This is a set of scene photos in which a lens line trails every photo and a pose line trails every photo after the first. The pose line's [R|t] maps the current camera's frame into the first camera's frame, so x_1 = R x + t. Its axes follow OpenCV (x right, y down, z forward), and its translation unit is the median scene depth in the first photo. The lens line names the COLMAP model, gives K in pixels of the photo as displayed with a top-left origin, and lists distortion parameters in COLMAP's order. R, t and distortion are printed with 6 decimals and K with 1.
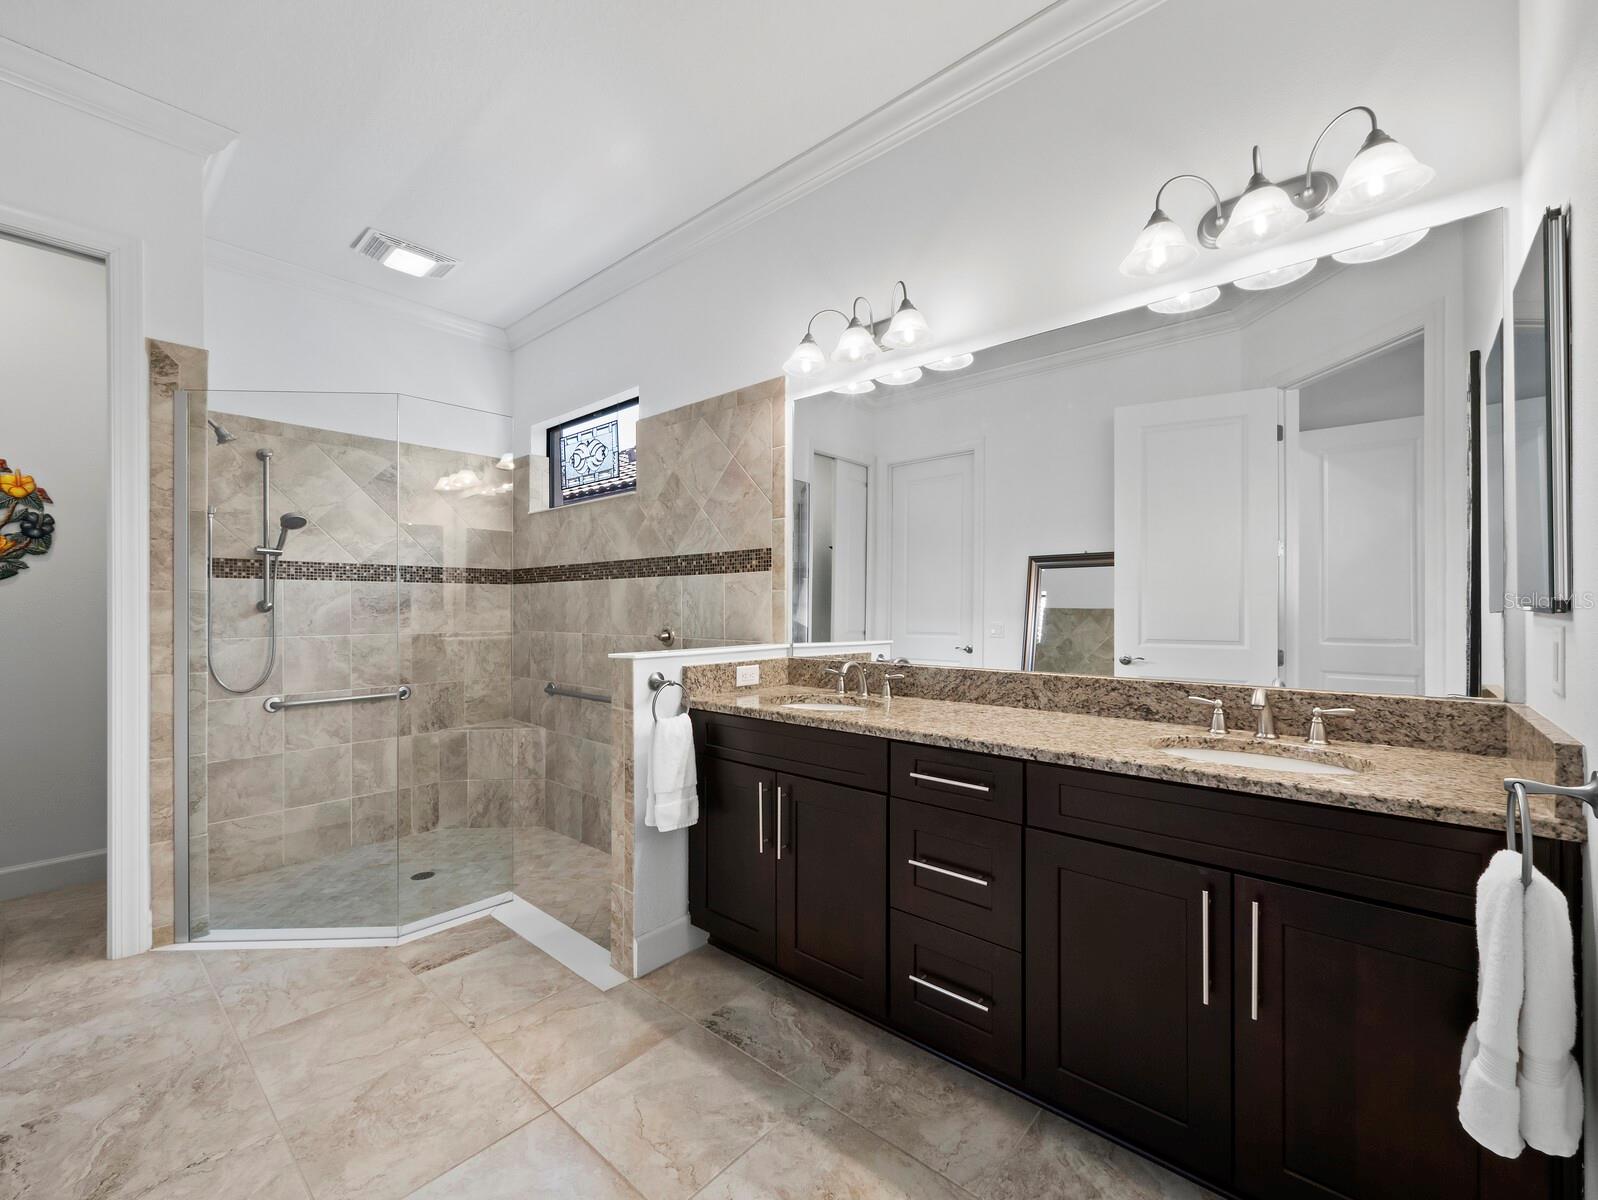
lens RADIAL K [[667.6, 0, 801.7], [0, 667.6, 594.0], [0, 0, 1]] dist [-0.000178, 0.000672]
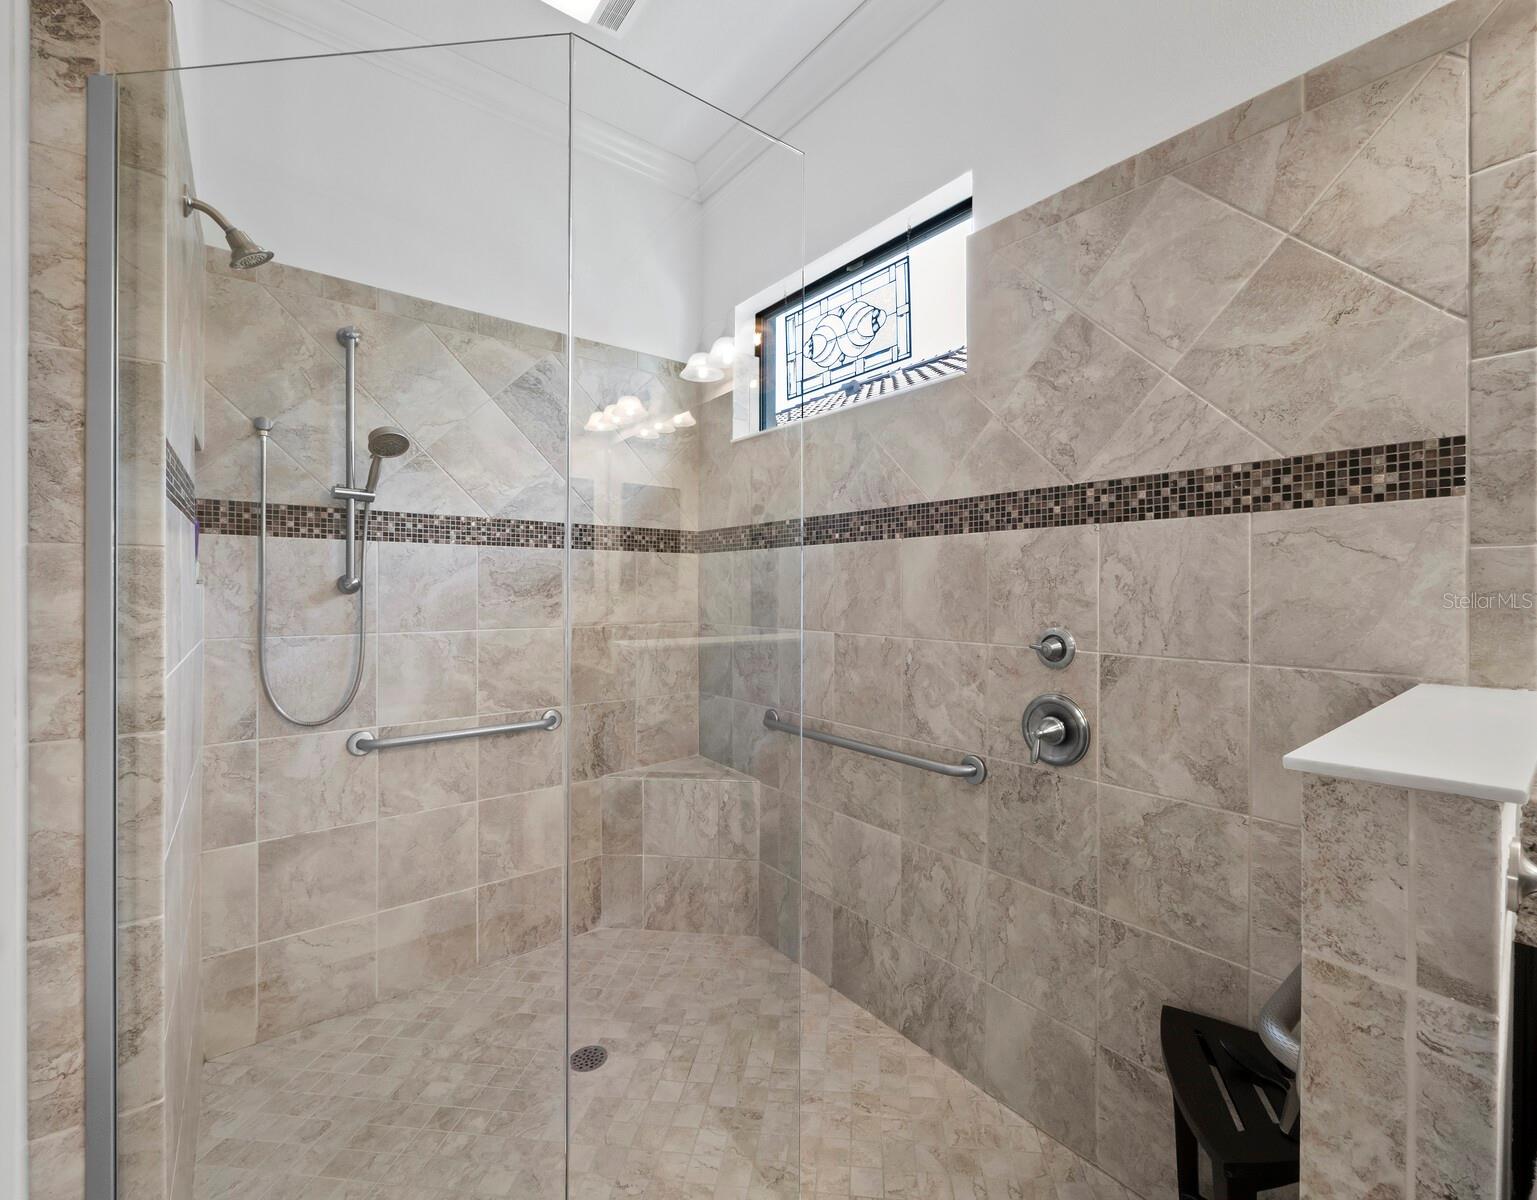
lens RADIAL K [[662.9, 0, 793.6], [0, 662.9, 574.7], [0, 0, 1]] dist [-0.002375, 0.000579]
pose [[0.986526, 0.001853, -0.163592, -0.288381], [-0.002285, 0.999994, -0.002456, 0.009936], [0.163586, 0.002796, 0.986525, 0.447261]]
